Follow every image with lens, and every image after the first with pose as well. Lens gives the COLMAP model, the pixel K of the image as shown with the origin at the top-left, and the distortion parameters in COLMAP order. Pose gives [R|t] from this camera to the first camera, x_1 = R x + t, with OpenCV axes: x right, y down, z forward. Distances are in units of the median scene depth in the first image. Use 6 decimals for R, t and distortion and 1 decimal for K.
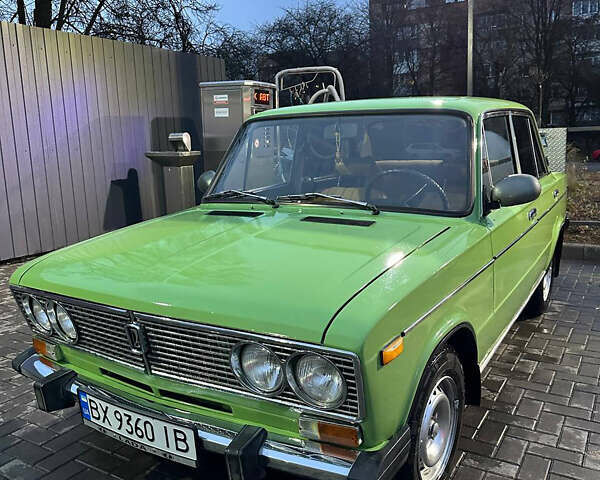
lens RADIAL K [[553.1, 0, 300.4], [0, 553.1, 243.7], [0, 0, 1]] dist [0.017752, 0.000000]
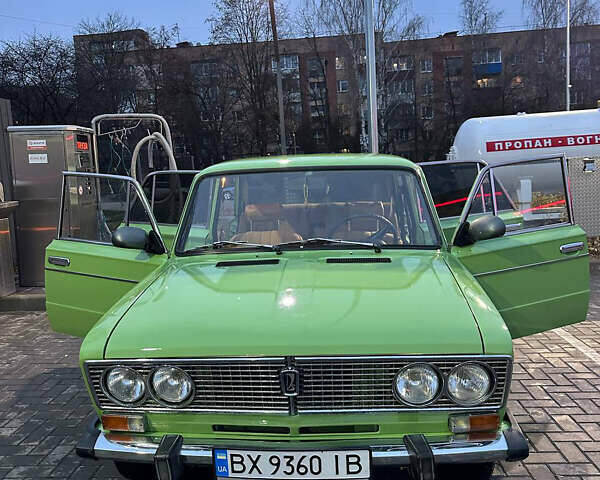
lens RADIAL K [[553.1, 0, 299.9], [0, 553.1, 239.9], [0, 0, 1]] dist [0.017752, 0.000000]
pose [[0.885559, -0.069166, 0.459350, -0.495761], [0.103352, 0.993404, -0.049667, -0.032602], [-0.452885, 0.091458, 0.886866, 0.004589]]
